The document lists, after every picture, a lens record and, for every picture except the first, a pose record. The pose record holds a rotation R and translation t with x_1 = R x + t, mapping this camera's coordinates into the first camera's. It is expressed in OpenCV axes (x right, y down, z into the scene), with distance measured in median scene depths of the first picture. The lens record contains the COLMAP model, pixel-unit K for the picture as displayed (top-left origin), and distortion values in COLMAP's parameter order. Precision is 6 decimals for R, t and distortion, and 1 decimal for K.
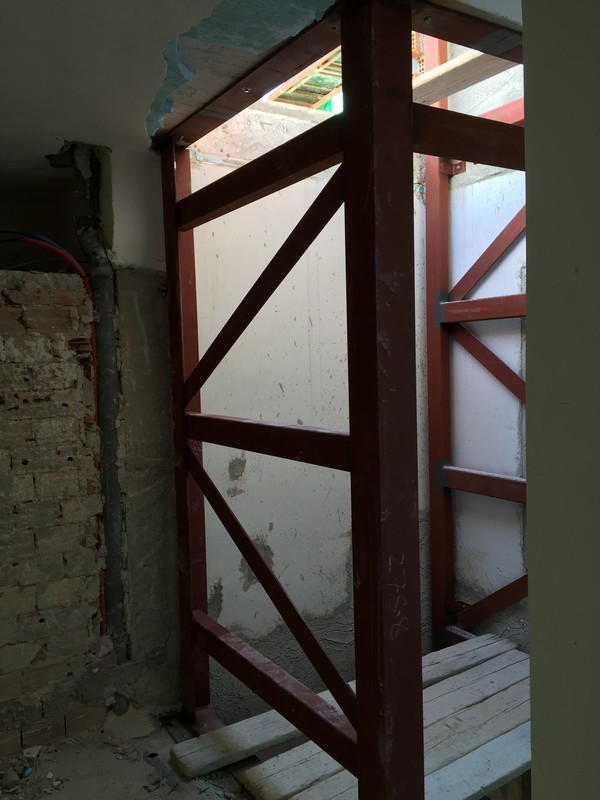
lens RADIAL K [[681.5, 0, 300.0], [0, 681.5, 400.0], [0, 0, 1]] dist [0.099626, -0.134230]
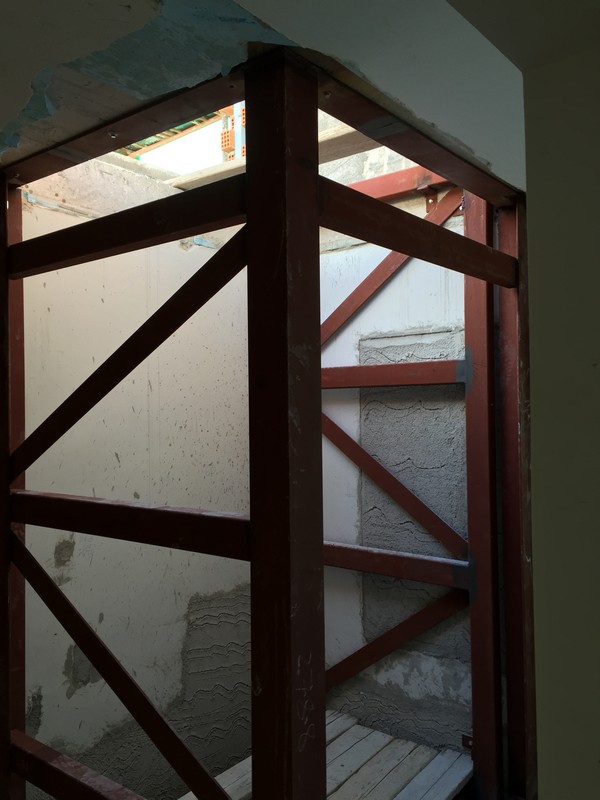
lens RADIAL K [[681.5, 0, 300.0], [0, 681.5, 400.0], [0, 0, 1]] dist [0.099626, -0.134230]
pose [[0.948058, 0.020912, 0.317409, -0.097094], [0.005603, 0.996584, -0.082393, -0.019750], [-0.318048, 0.079891, 0.944703, 0.070610]]
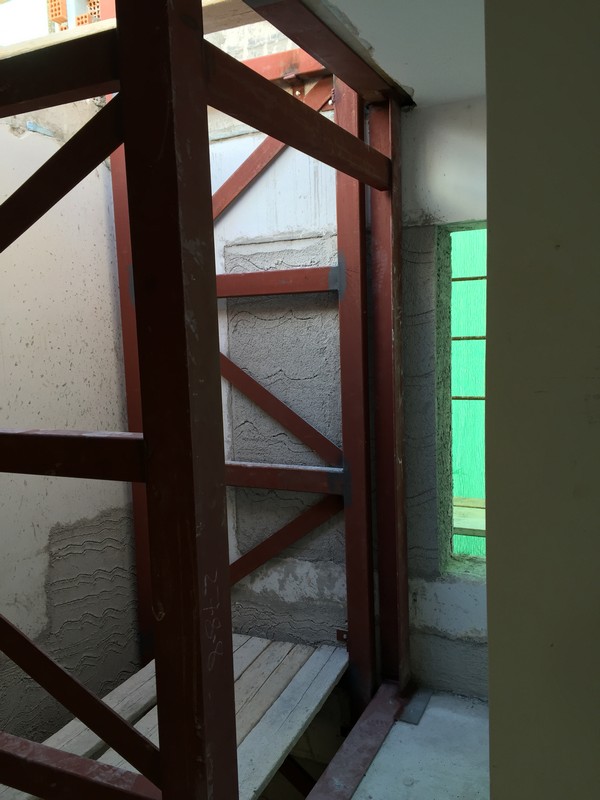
lens RADIAL K [[681.5, 0, 300.0], [0, 681.5, 400.0], [0, 0, 1]] dist [0.099626, -0.134230]
pose [[0.846725, -0.059546, 0.528689, -0.124268], [0.044270, 0.998156, 0.041520, -0.012189], [-0.530186, -0.011751, 0.847800, 0.130871]]
